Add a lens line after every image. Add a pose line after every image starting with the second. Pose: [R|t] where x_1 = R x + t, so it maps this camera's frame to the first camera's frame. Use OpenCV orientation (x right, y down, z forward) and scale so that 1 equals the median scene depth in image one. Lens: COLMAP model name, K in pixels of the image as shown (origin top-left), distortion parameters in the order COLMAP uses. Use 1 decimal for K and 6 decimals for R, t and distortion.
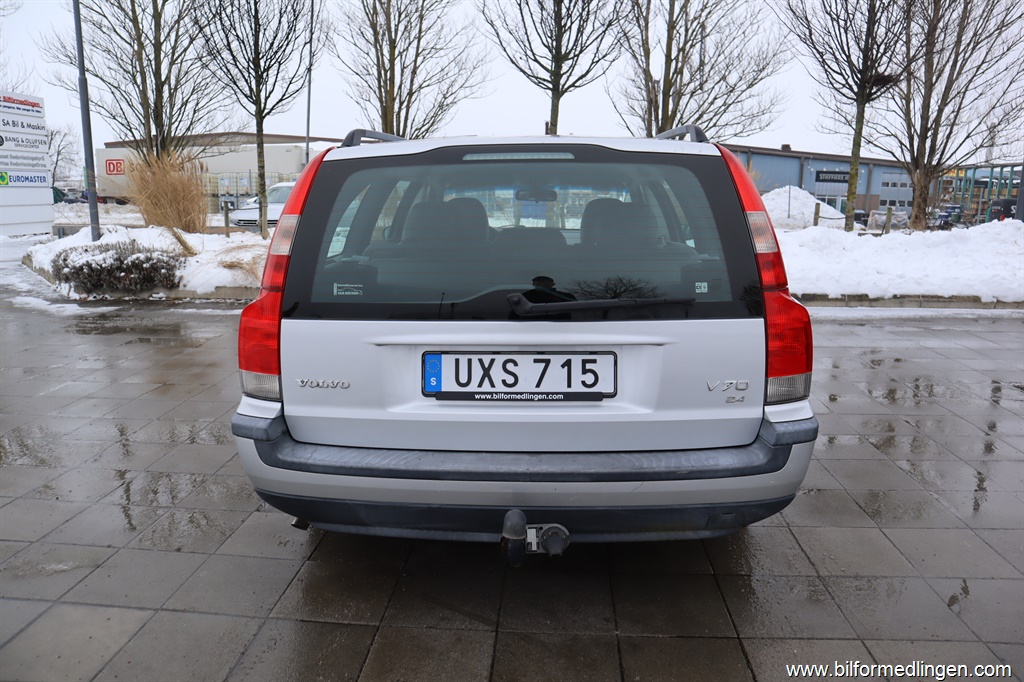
lens RADIAL K [[707.8, 0, 509.0], [0, 707.8, 336.0], [0, 0, 1]] dist [-0.124985, 0.082786]
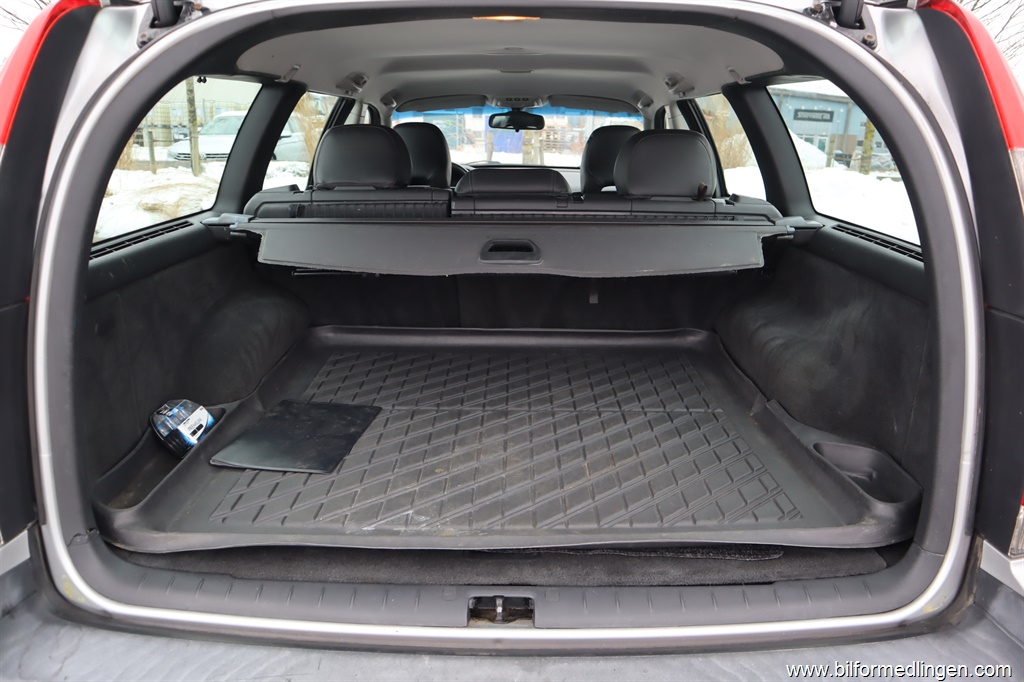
lens RADIAL K [[722.2, 0, 512.0], [0, 722.2, 341.0], [0, 0, 1]] dist [-0.151341, 0.092555]
pose [[0.998982, 0.000888, 0.045108, -0.000745], [-0.005044, 0.995737, 0.092103, -0.019213], [-0.044834, -0.092237, 0.994727, 0.116327]]
